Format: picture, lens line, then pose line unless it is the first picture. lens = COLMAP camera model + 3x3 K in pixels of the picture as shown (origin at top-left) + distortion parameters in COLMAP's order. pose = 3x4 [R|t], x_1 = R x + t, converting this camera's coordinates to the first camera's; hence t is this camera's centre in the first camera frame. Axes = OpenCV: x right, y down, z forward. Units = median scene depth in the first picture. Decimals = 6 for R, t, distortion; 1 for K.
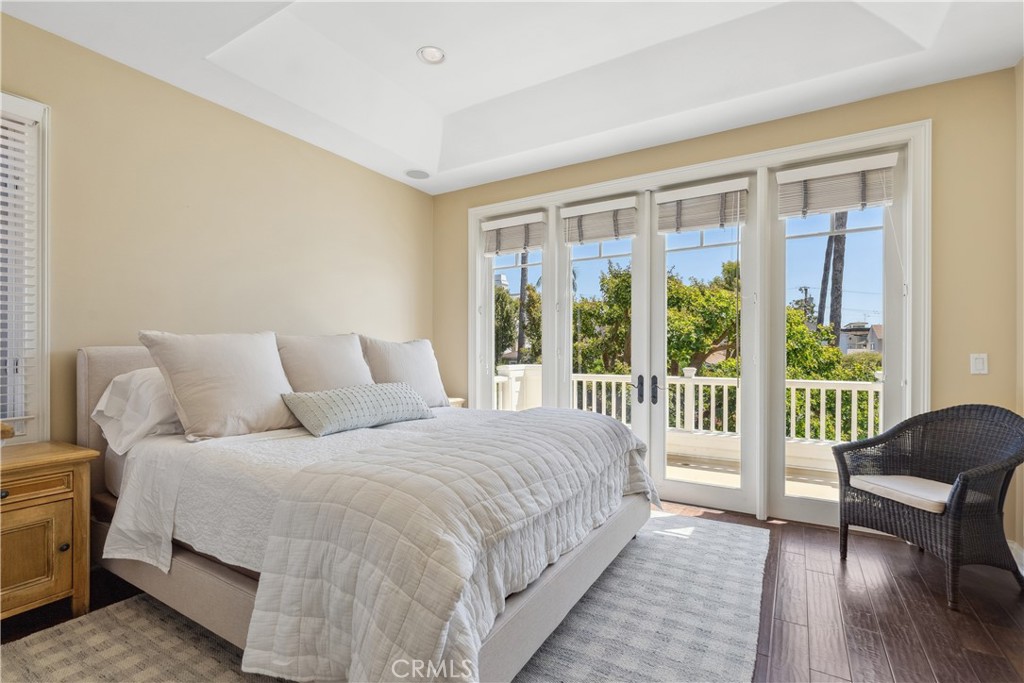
lens RADIAL K [[467.2, 0, 512.3], [0, 467.2, 343.8], [0, 0, 1]] dist [-0.002470, 0.002391]
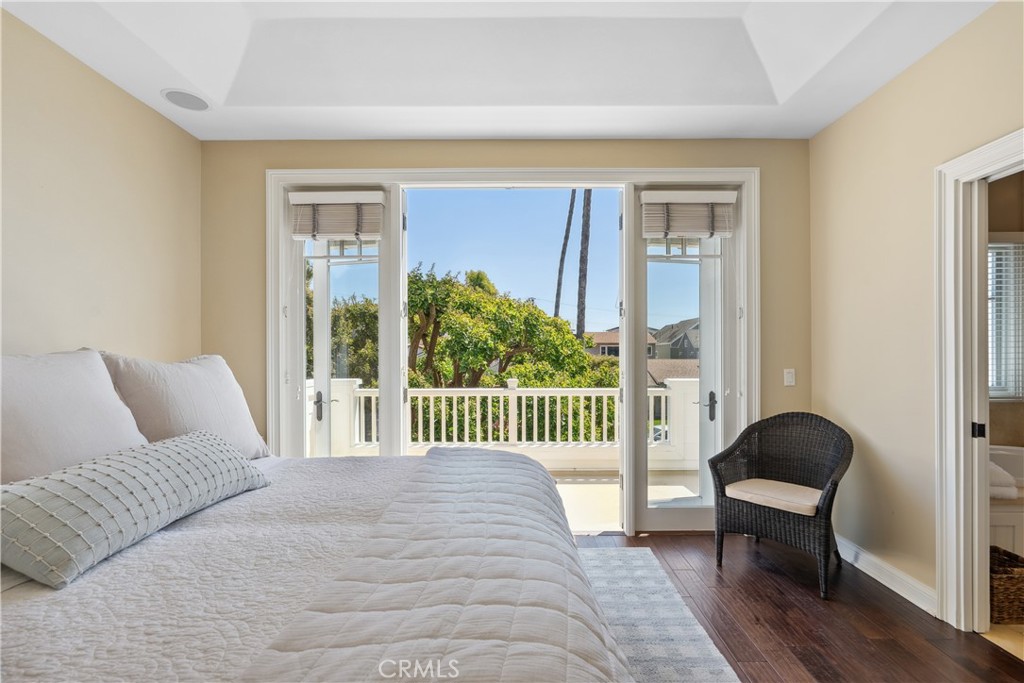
lens RADIAL K [[467.2, 0, 515.9], [0, 467.2, 347.4], [0, 0, 1]] dist [-0.002470, 0.002391]
pose [[0.859193, 0.002873, 0.511643, -0.192527], [-0.005725, 0.999976, 0.004000, -0.030181], [-0.511619, -0.006366, 0.859189, 0.271531]]
